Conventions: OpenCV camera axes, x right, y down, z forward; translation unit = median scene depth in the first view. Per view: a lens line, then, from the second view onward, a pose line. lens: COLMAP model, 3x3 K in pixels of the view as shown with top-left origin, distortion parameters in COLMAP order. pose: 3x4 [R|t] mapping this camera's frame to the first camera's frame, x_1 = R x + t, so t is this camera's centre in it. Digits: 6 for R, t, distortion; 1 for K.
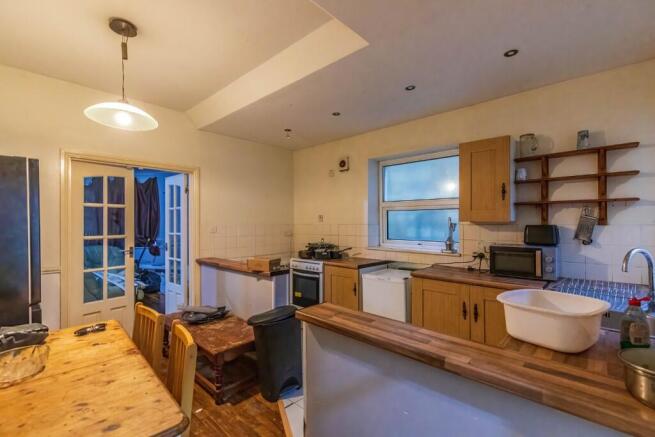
lens RADIAL K [[294.3, 0, 327.5], [0, 294.3, 218.5], [0, 0, 1]] dist [0.003527, 0.000299]
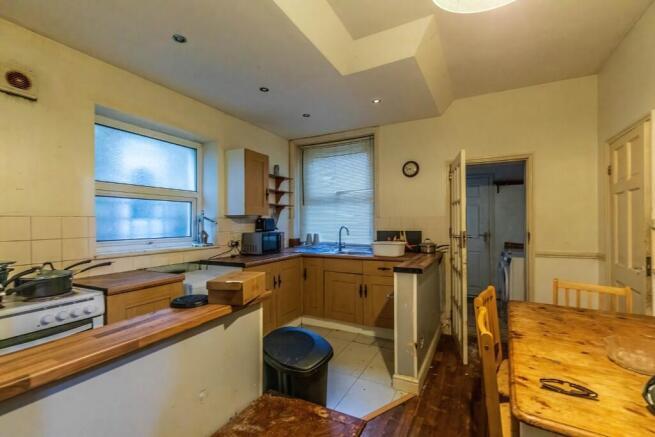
lens RADIAL K [[294.3, 0, 327.5], [0, 294.3, 218.5], [0, 0, 1]] dist [0.003527, 0.000299]
pose [[-0.286327, 0.010645, 0.958073, -0.774362], [-0.010448, 0.999844, -0.014231, 0.038232], [-0.958075, -0.014085, -0.286171, 1.024746]]
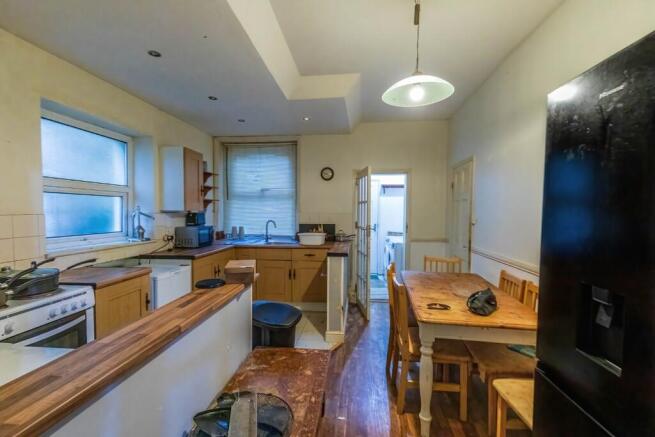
lens RADIAL K [[294.3, 0, 327.5], [0, 294.3, 218.5], [0, 0, 1]] dist [0.003527, 0.000299]
pose [[-0.618302, -0.024672, 0.785553, -0.906232], [-0.017833, 0.999690, 0.017361, 0.011727], [-0.785738, -0.003274, -0.618550, 1.301149]]
